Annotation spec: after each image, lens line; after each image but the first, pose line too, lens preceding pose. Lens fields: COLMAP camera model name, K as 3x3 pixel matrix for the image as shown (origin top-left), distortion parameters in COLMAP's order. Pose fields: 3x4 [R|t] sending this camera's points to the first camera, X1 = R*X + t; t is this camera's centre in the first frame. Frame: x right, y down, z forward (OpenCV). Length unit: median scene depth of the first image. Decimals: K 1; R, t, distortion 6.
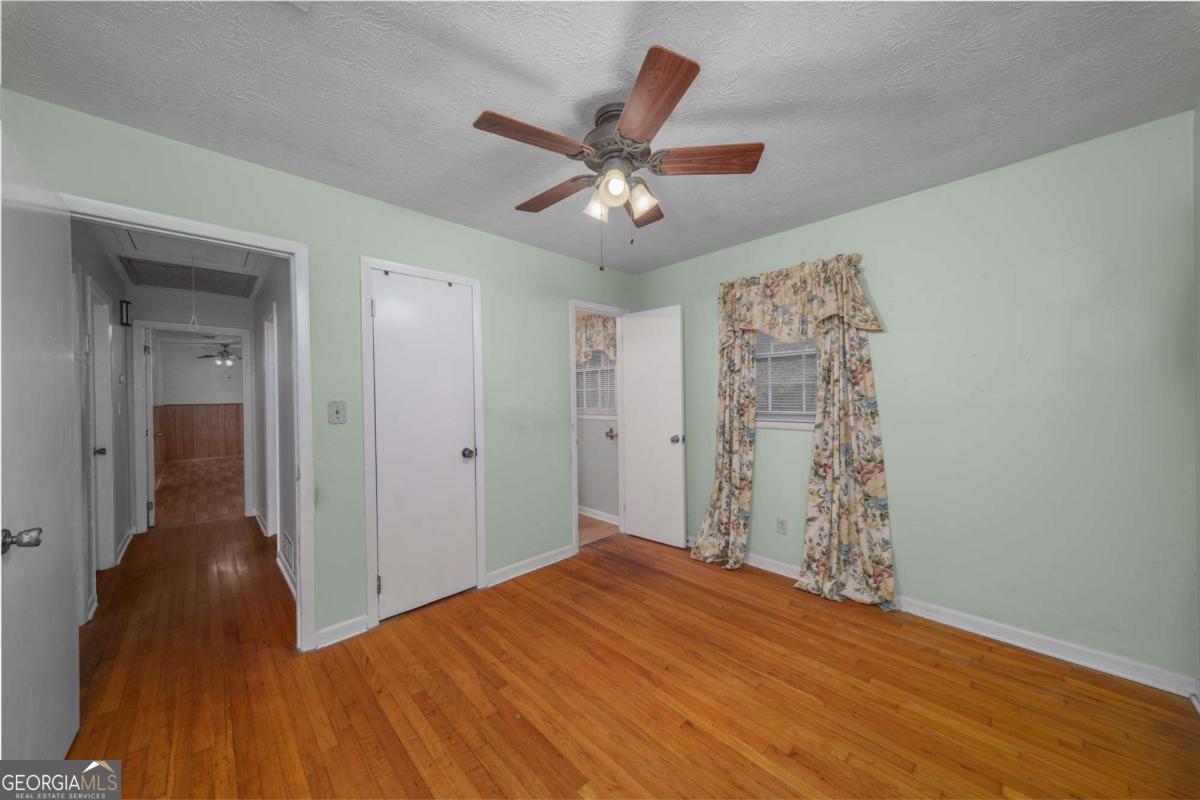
lens RADIAL K [[419.6, 0, 598.3], [0, 419.6, 398.9], [0, 0, 1]] dist [0.014706, -0.005337]
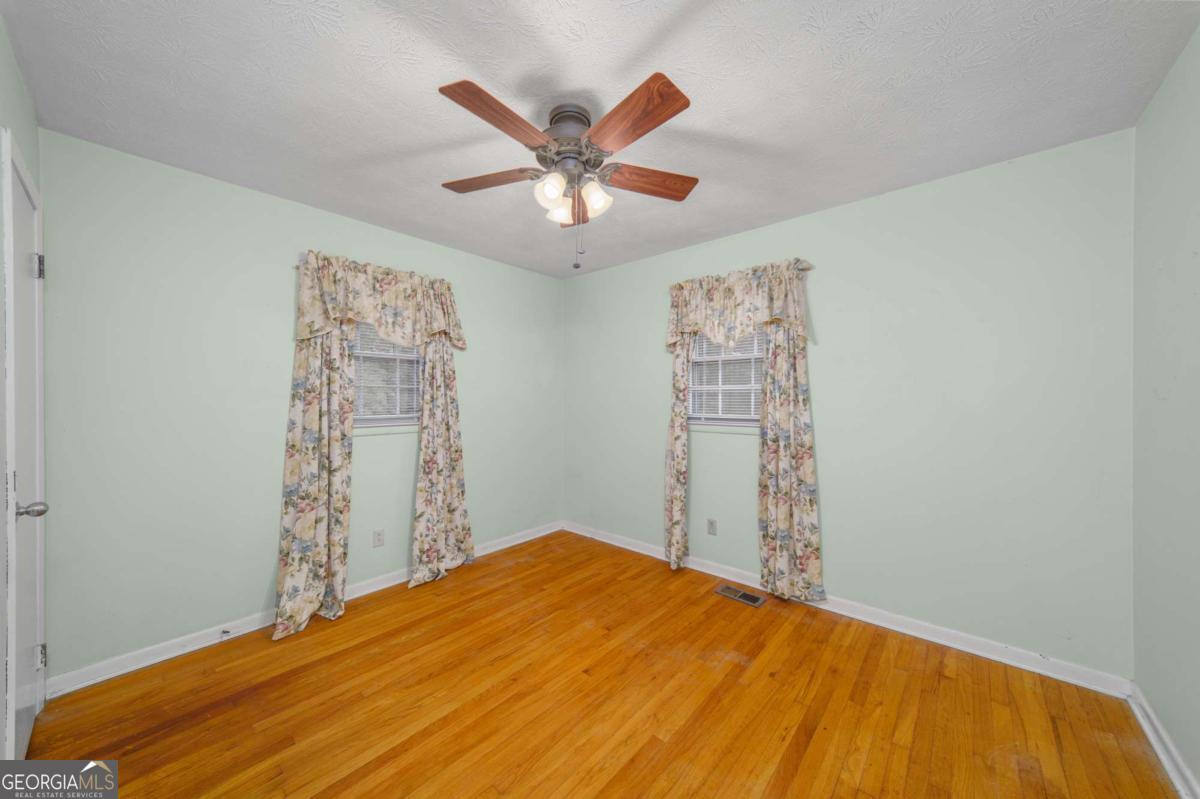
lens RADIAL K [[419.6, 0, 598.3], [0, 419.6, 398.4], [0, 0, 1]] dist [0.014706, -0.005337]
pose [[-0.099672, 0.011041, 0.994959, -0.626861], [0.008479, 0.999912, -0.010247, 0.005098], [-0.994984, 0.007414, -0.099757, 0.685234]]
